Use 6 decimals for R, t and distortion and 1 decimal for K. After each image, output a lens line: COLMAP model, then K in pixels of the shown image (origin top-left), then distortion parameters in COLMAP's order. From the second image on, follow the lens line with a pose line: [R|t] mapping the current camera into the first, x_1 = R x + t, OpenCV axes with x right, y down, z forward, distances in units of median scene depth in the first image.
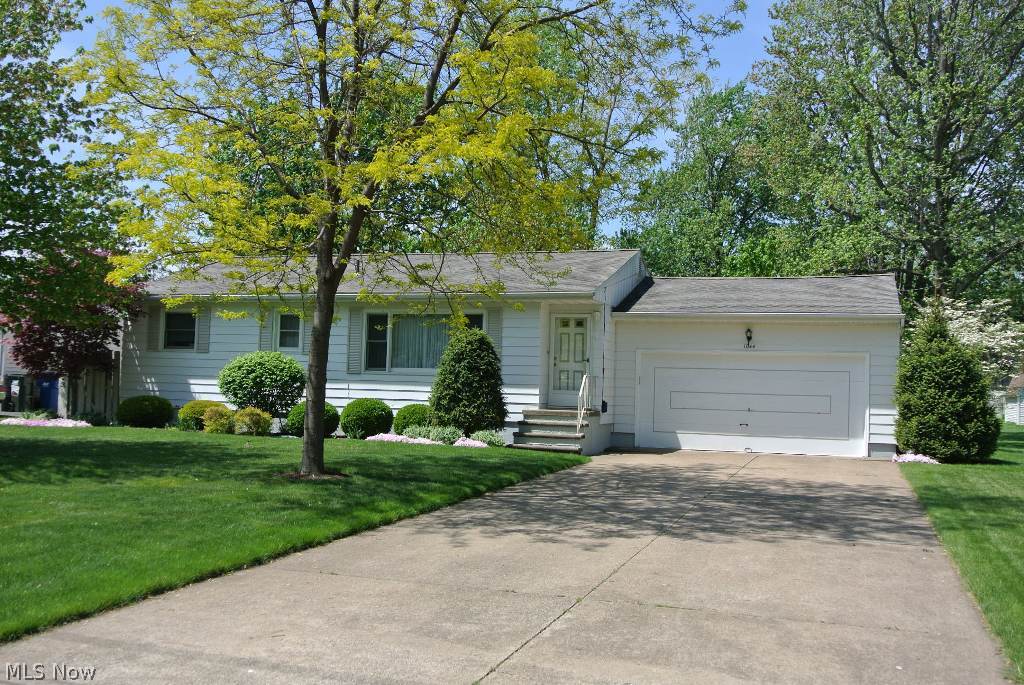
lens RADIAL K [[1038.1, 0, 512.0], [0, 1038.1, 342.5], [0, 0, 1]] dist [-0.065812, -0.004719]
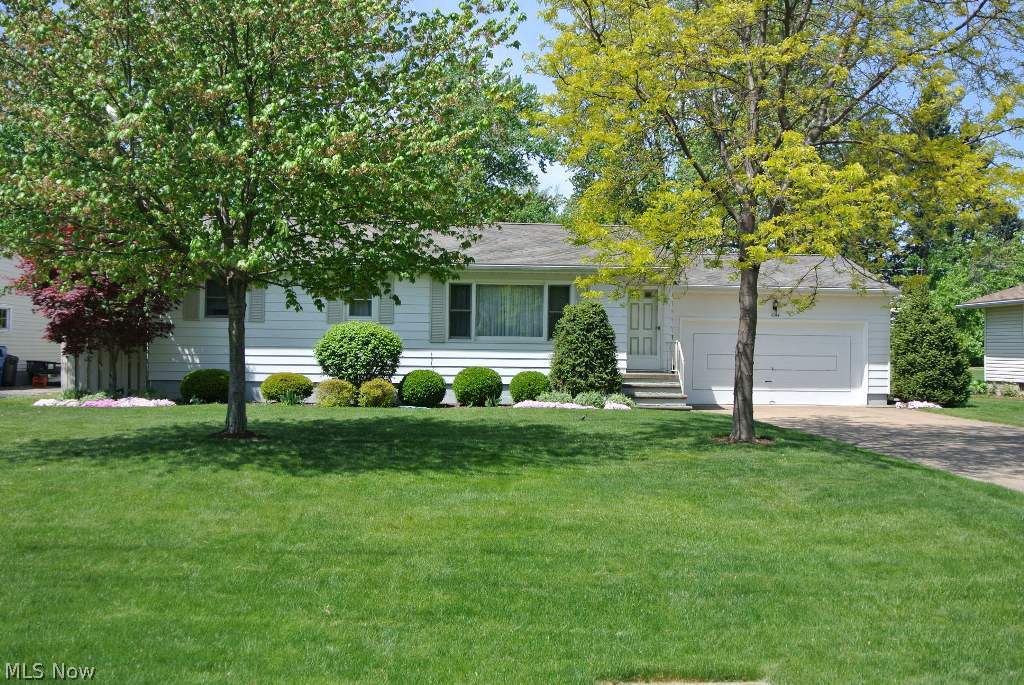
lens RADIAL K [[1038.1, 0, 512.0], [0, 1038.1, 342.5], [0, 0, 1]] dist [-0.065812, -0.004719]
pose [[0.912815, -0.013795, 0.408141, -0.531976], [-0.004692, 0.999009, 0.044259, -0.015991], [-0.408347, -0.042316, 0.911845, 0.048319]]
